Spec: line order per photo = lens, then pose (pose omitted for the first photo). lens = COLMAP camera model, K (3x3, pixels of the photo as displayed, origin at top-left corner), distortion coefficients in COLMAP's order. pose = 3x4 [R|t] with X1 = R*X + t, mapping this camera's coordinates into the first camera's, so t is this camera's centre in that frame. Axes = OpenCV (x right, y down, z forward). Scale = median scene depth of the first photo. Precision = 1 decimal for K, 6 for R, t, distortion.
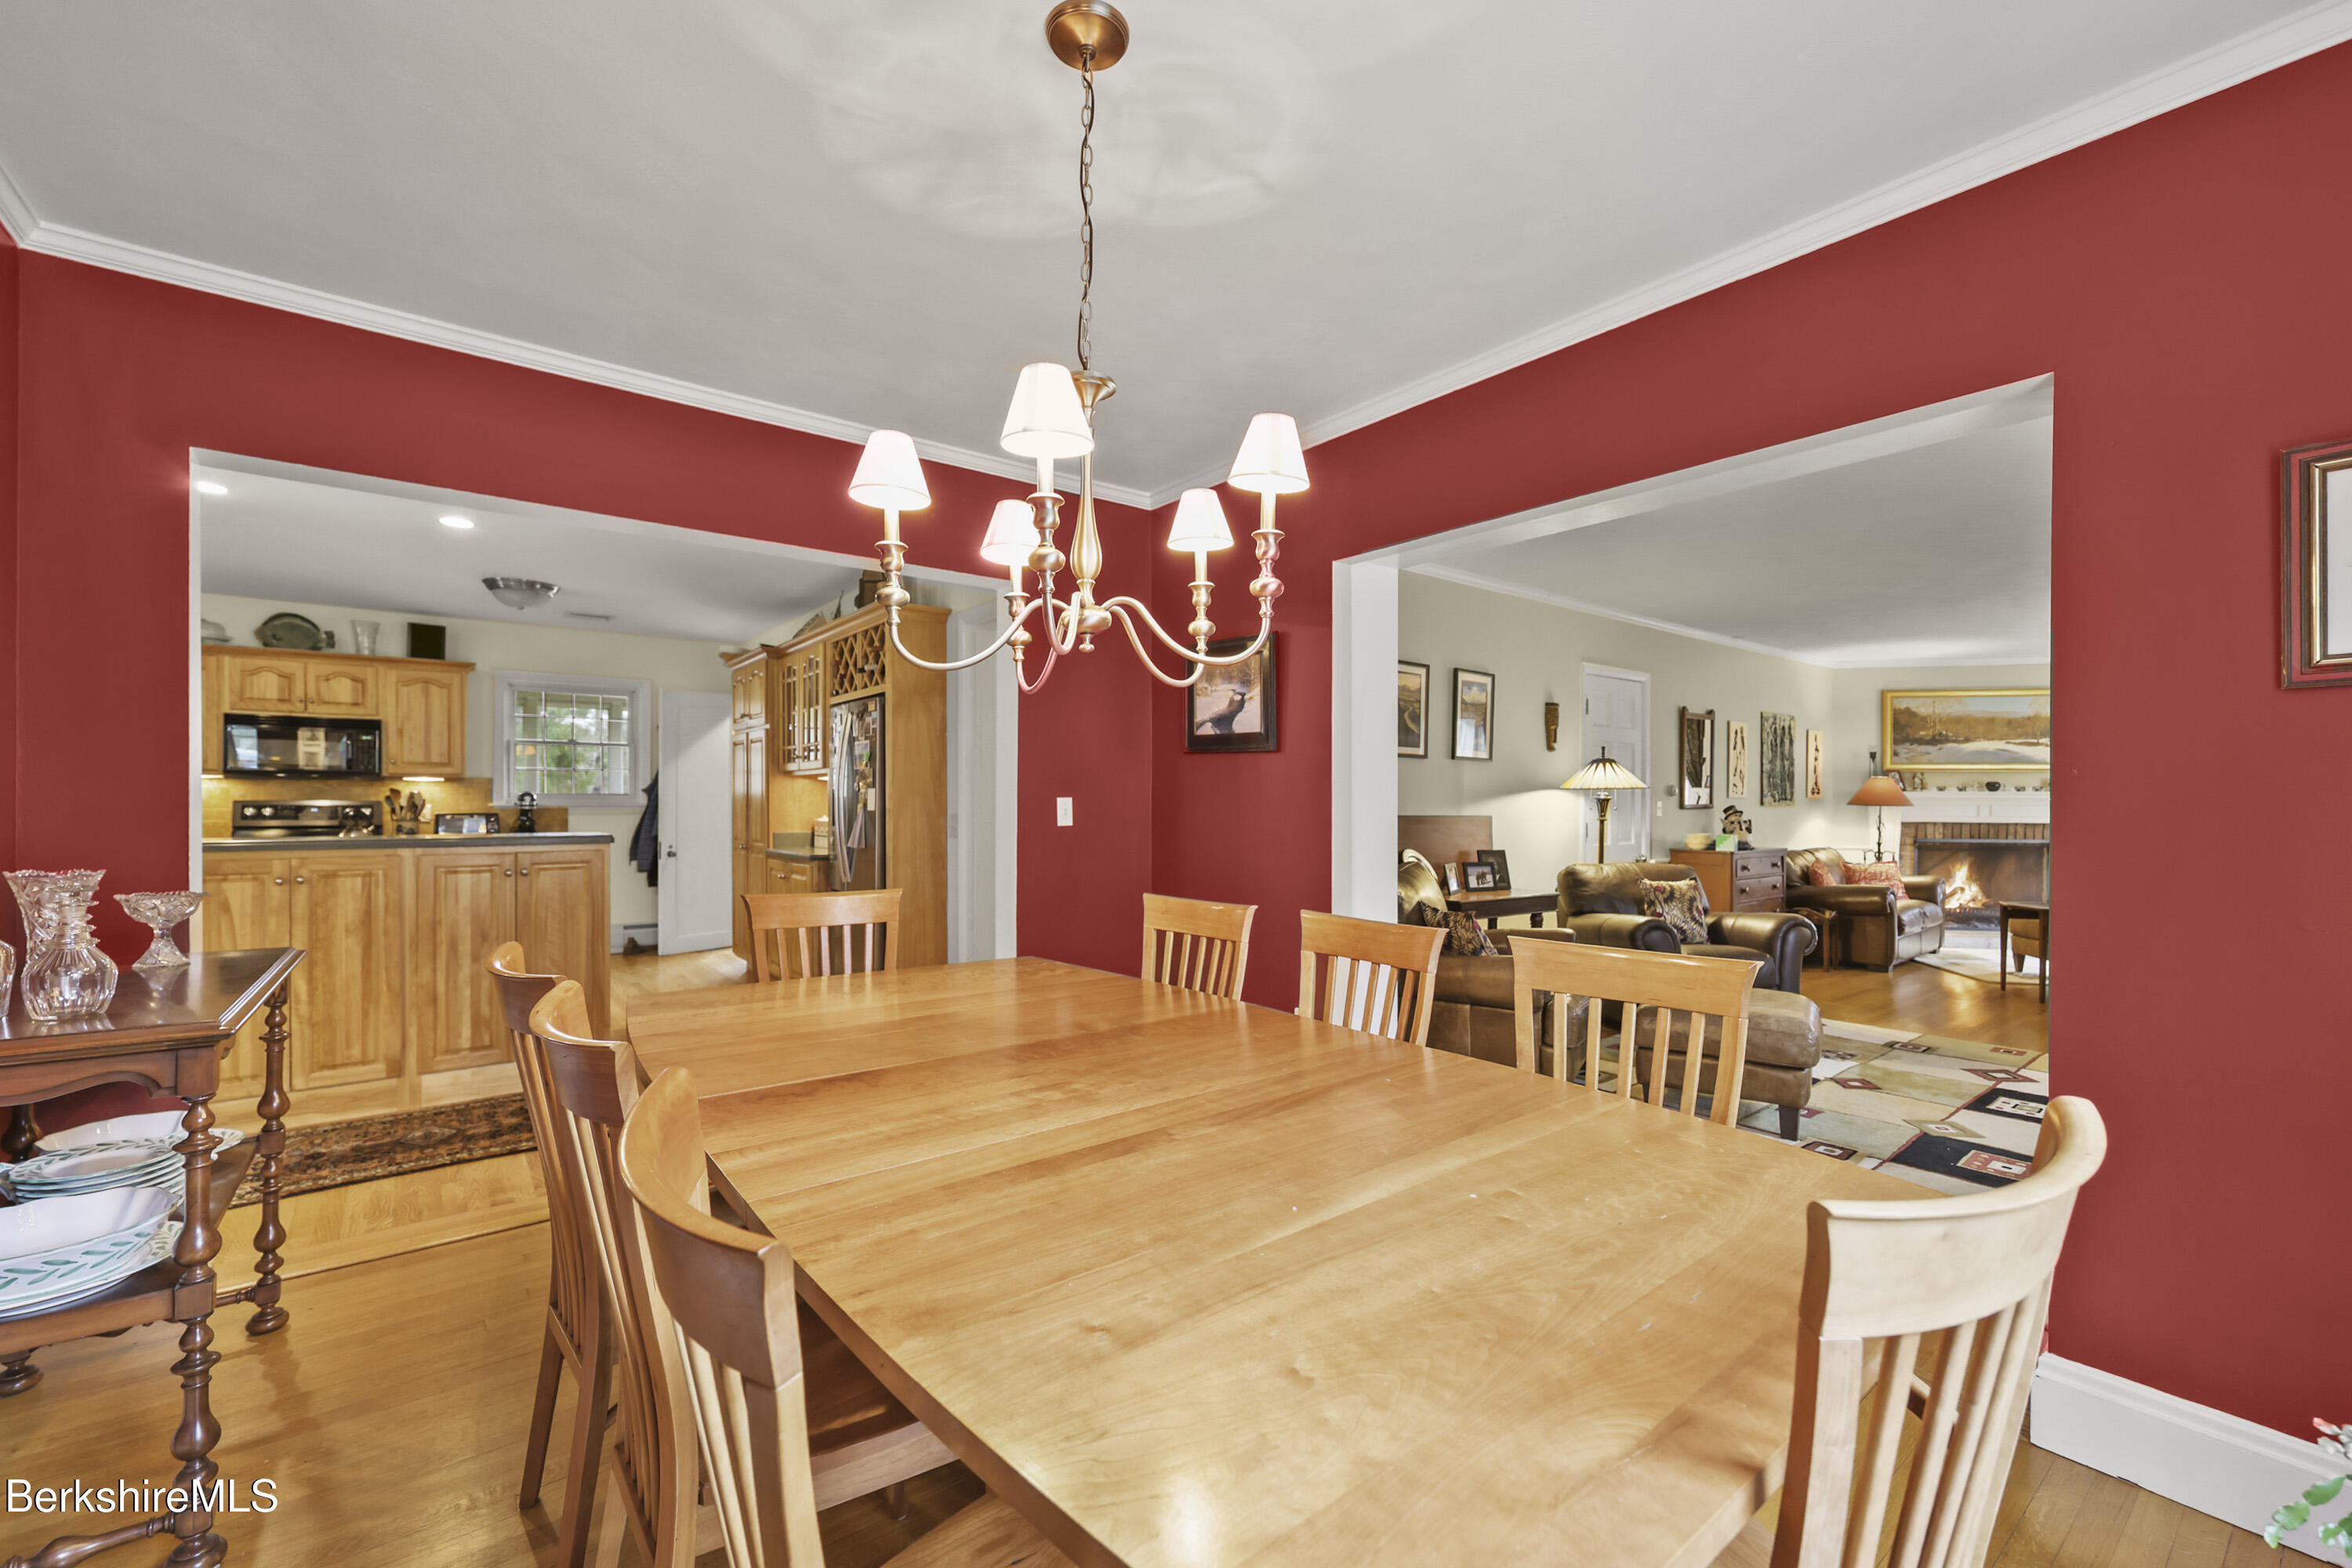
lens RADIAL K [[949.1, 0, 1189.4], [0, 949.1, 799.3], [0, 0, 1]] dist [0.000481, -0.000450]
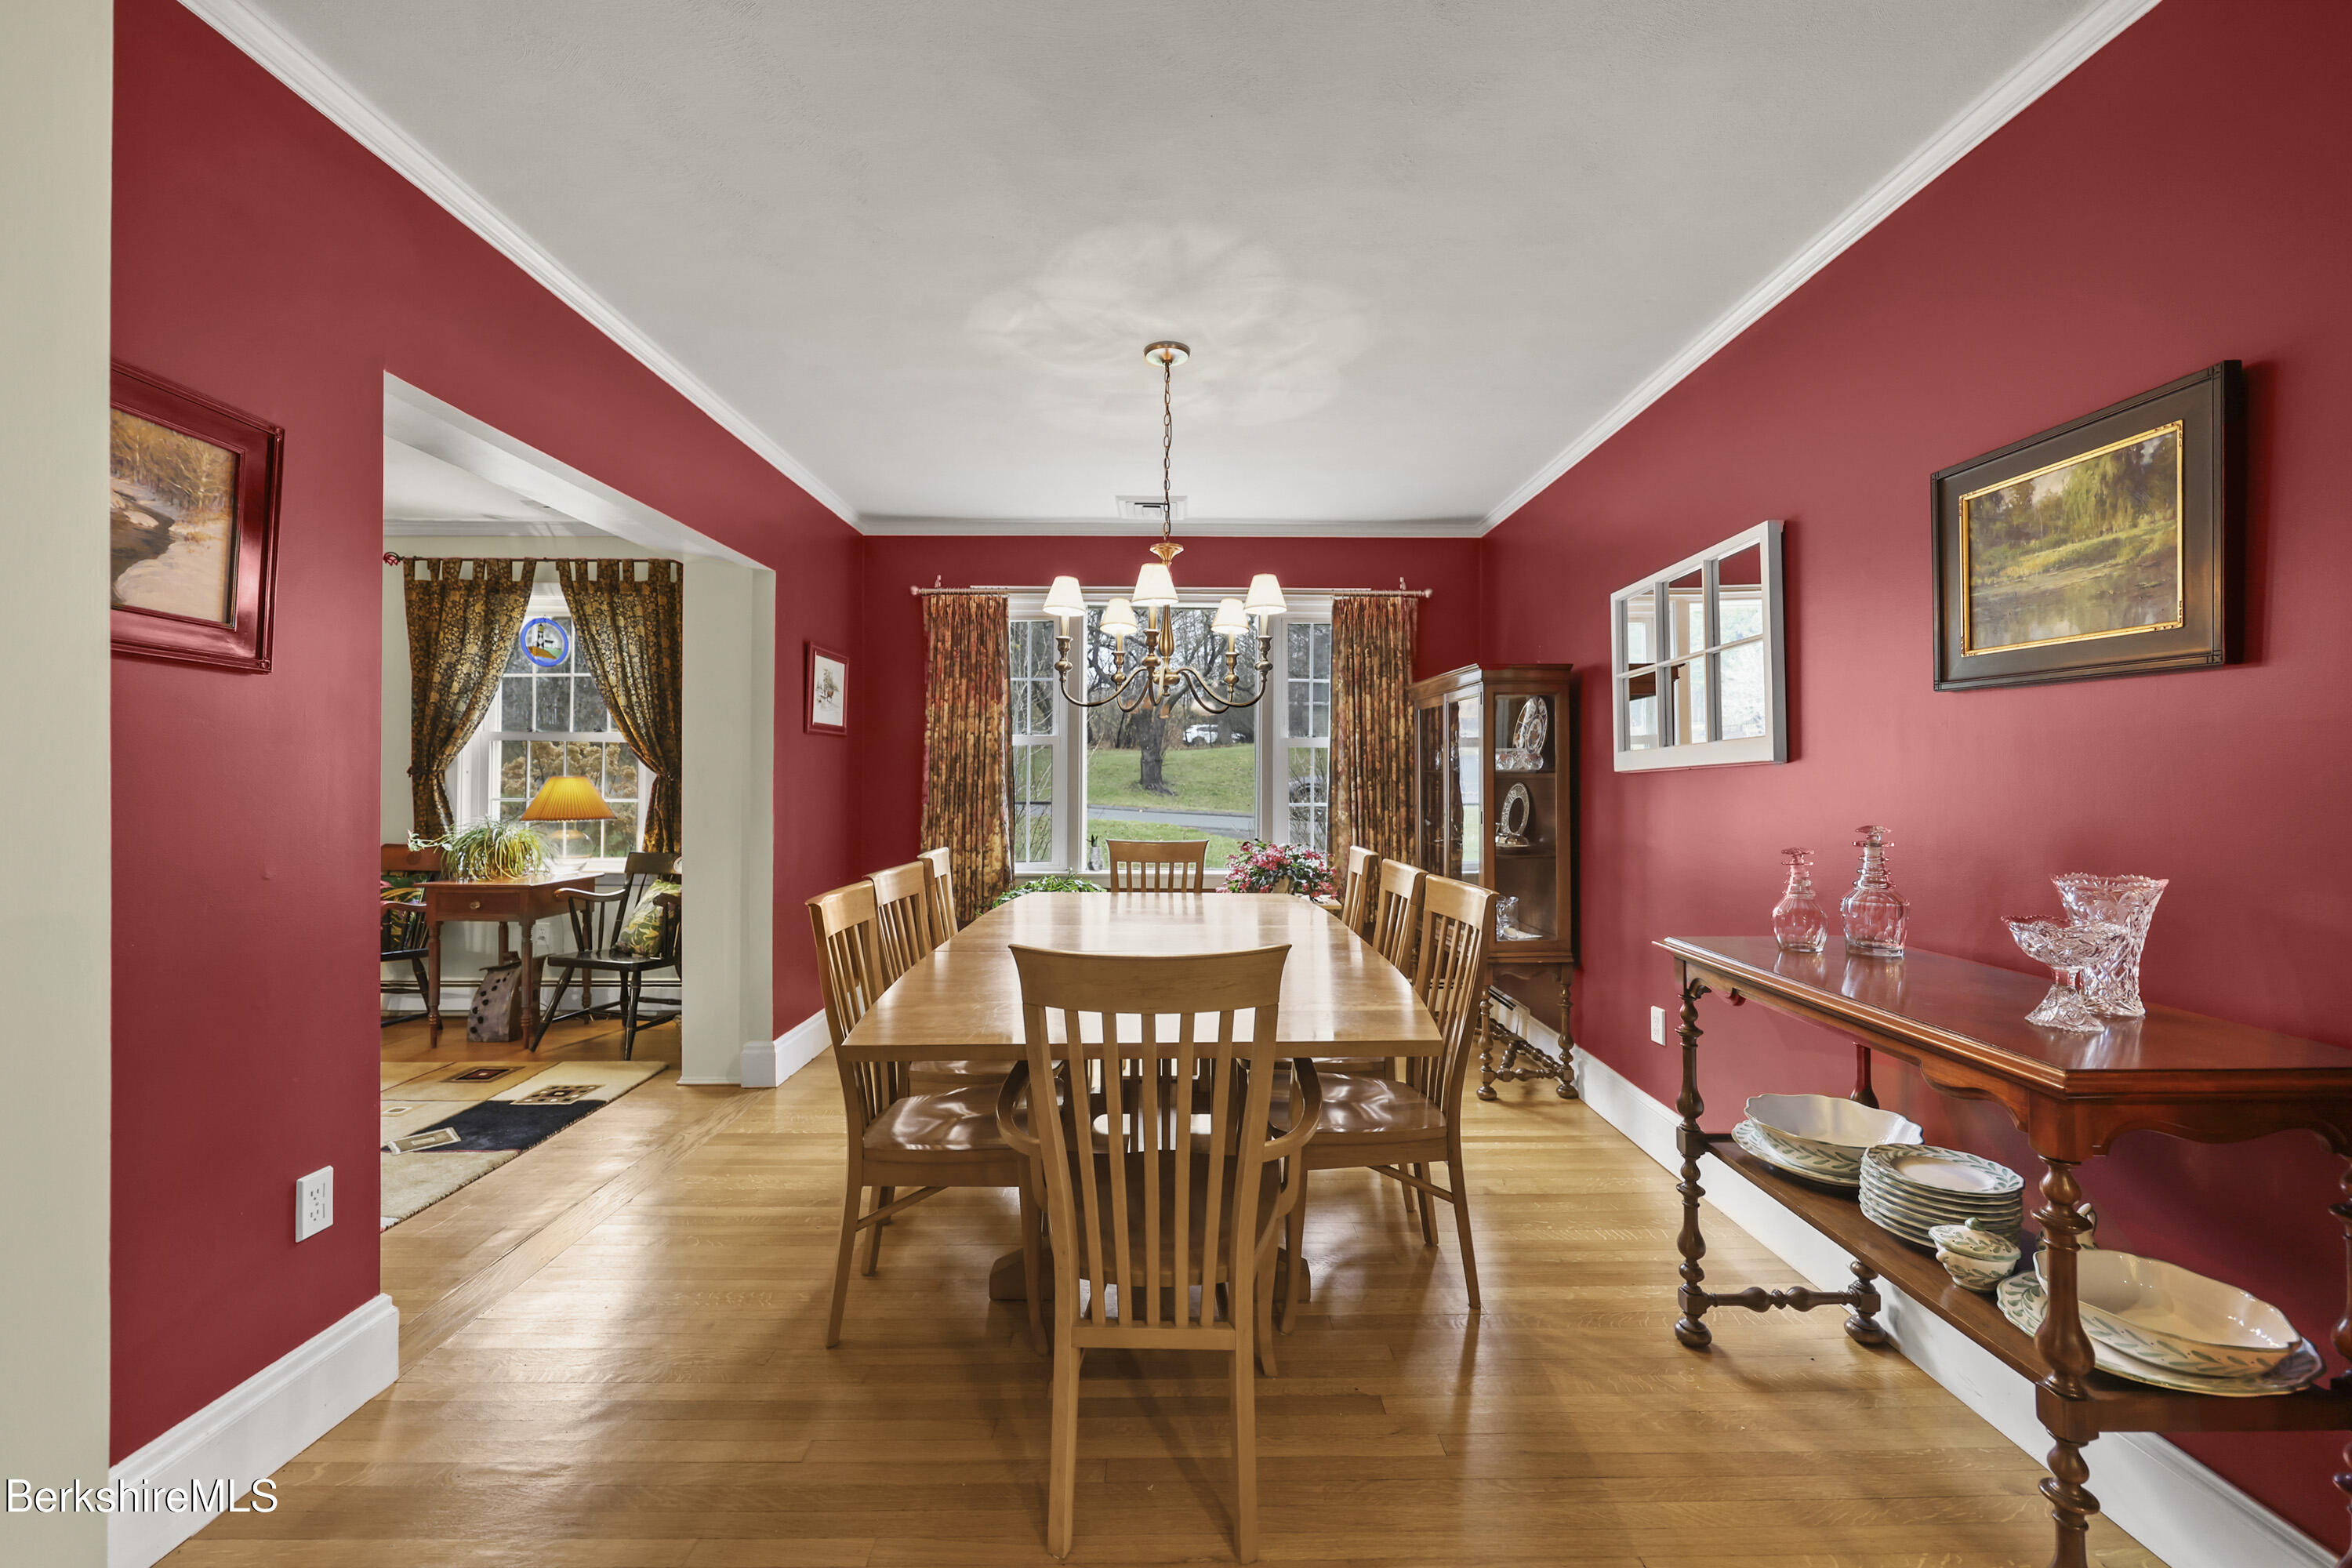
lens RADIAL K [[949.1, 0, 1185.5], [0, 949.1, 767.0], [0, 0, 1]] dist [0.000481, -0.000450]
pose [[-0.795703, 0.003420, 0.605677, -0.358630], [-0.008192, 0.999832, -0.016408, -0.000585], [-0.605632, -0.018018, -0.795541, 0.703733]]
